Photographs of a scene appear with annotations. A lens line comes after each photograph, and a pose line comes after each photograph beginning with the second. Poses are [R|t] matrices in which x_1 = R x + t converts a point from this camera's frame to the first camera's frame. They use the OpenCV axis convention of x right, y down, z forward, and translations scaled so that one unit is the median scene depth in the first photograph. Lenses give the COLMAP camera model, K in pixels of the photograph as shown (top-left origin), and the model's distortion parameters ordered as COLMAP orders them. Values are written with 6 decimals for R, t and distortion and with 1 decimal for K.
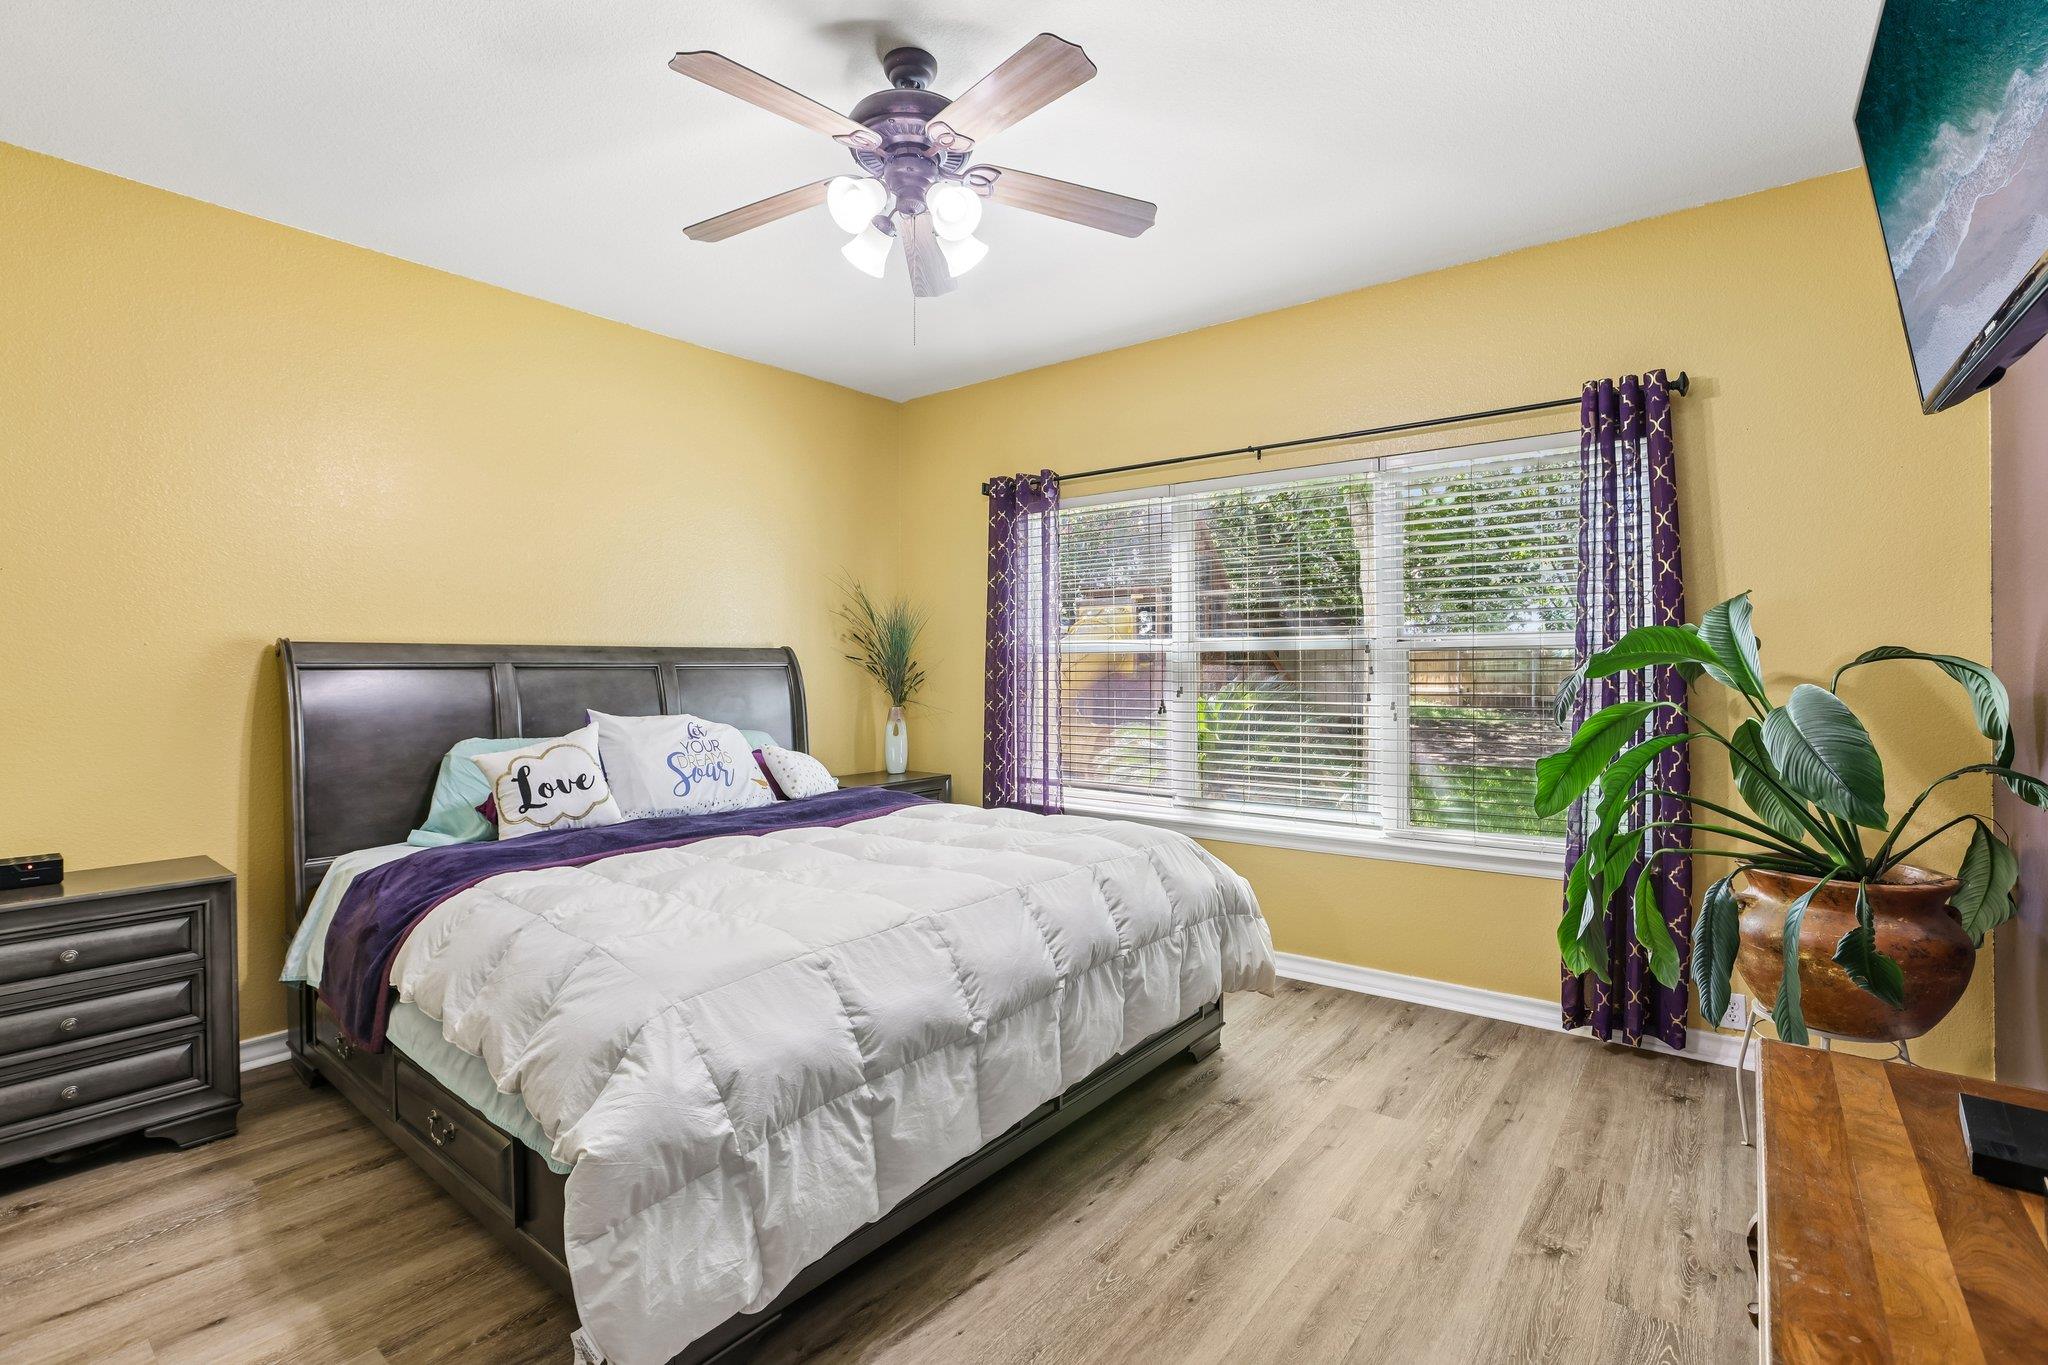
lens RADIAL K [[919.0, 0, 1028.1], [0, 919.0, 674.6], [0, 0, 1]] dist [-0.009452, -0.000151]
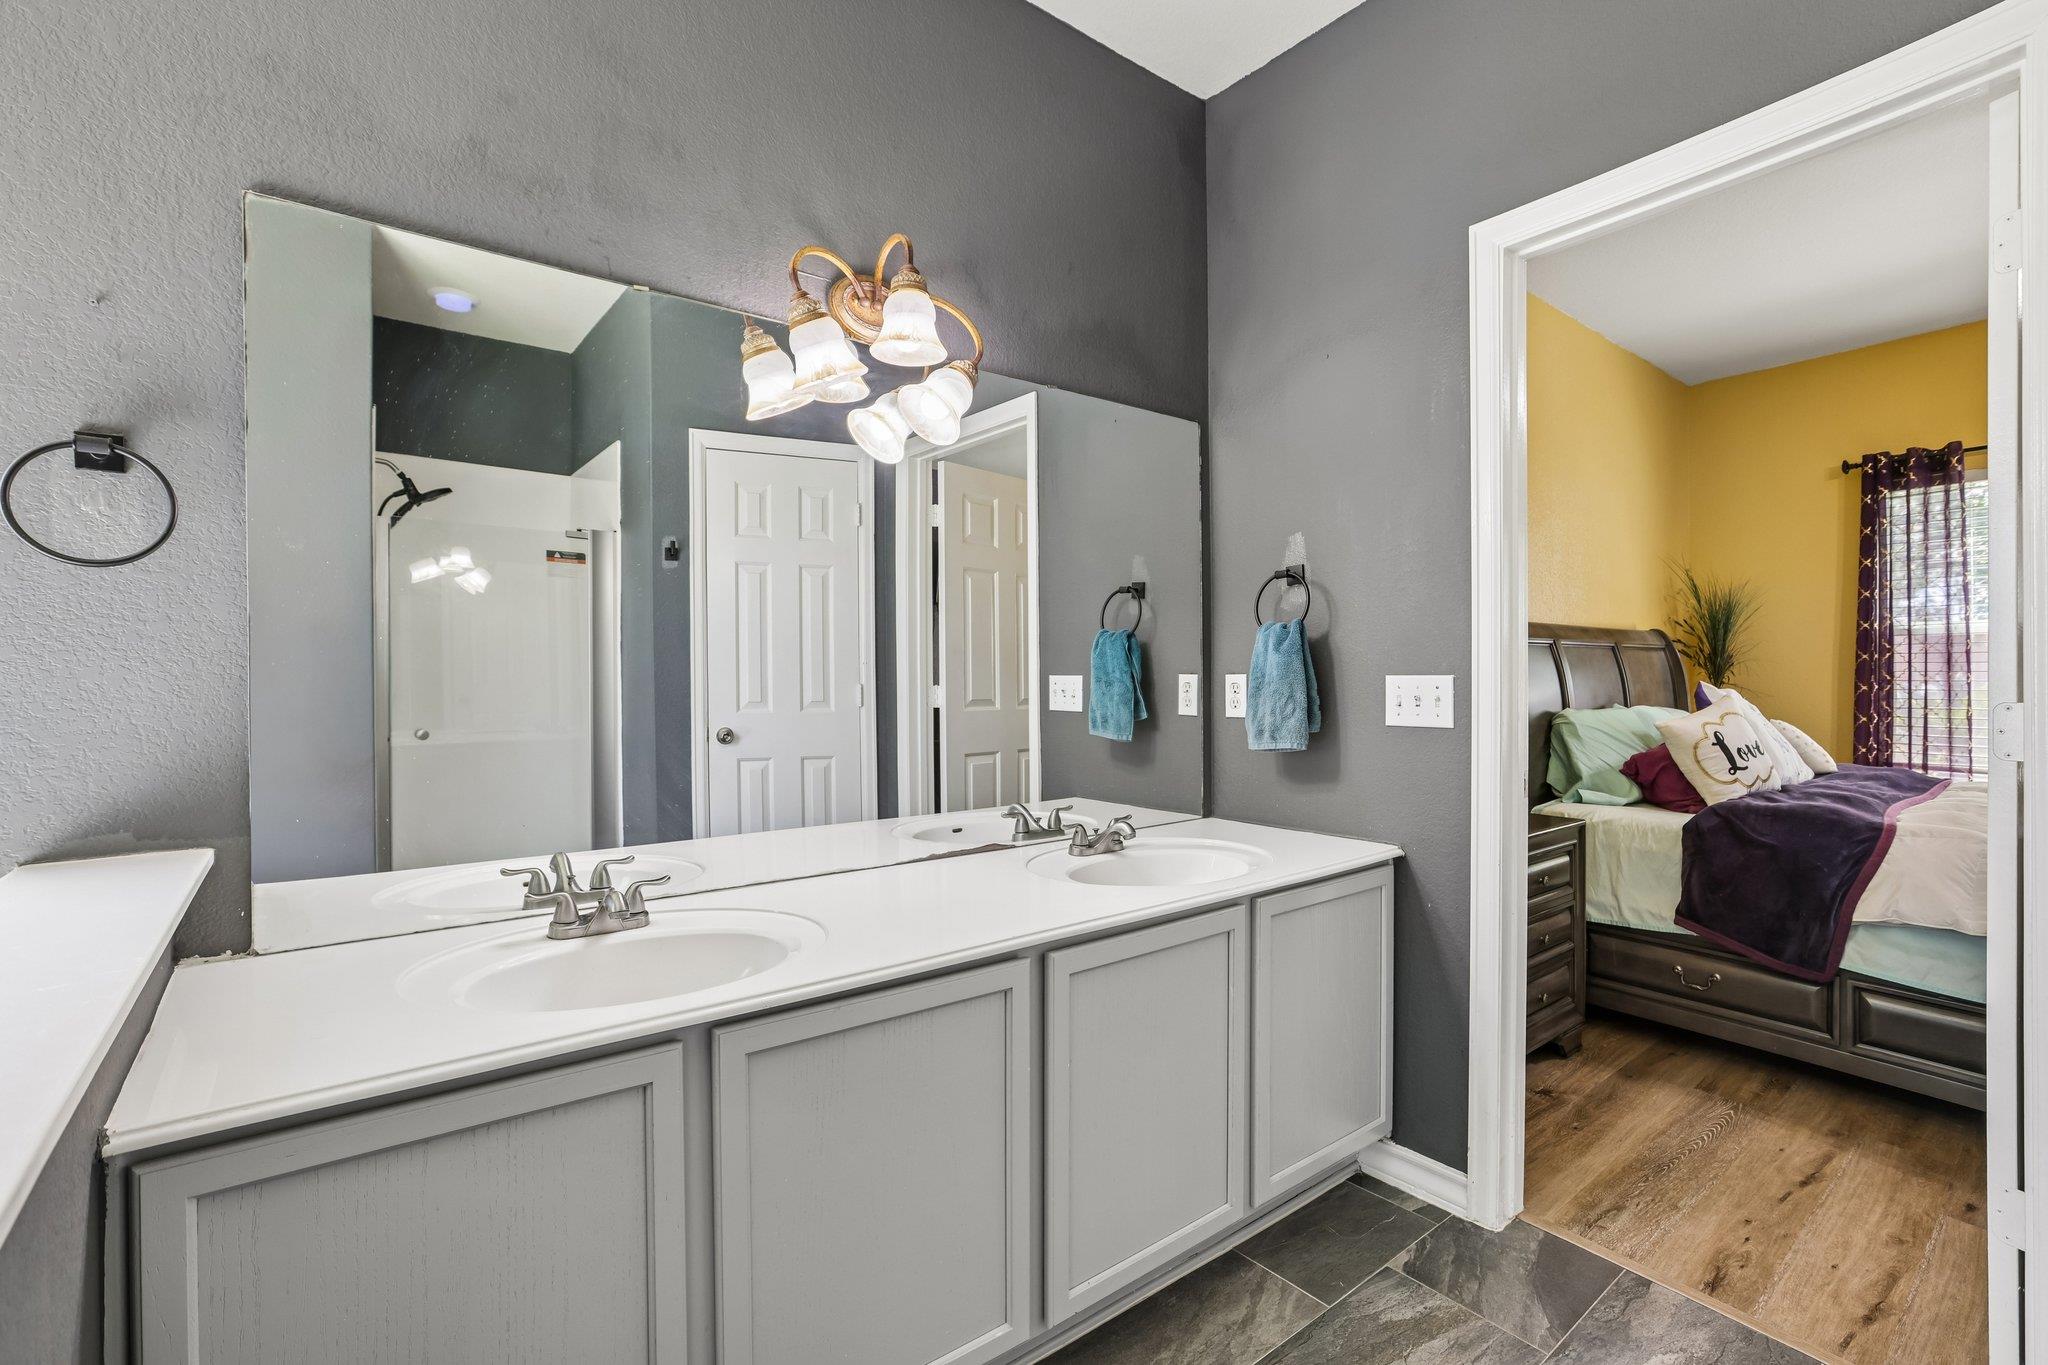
lens RADIAL K [[919.0, 0, 1021.5], [0, 919.0, 676.2], [0, 0, 1]] dist [-0.009452, -0.000151]
pose [[0.968000, -0.002800, -0.250936, -1.066215], [-0.000122, 0.999932, -0.011626, 0.048764], [0.250952, 0.011285, 0.967934, -0.229335]]
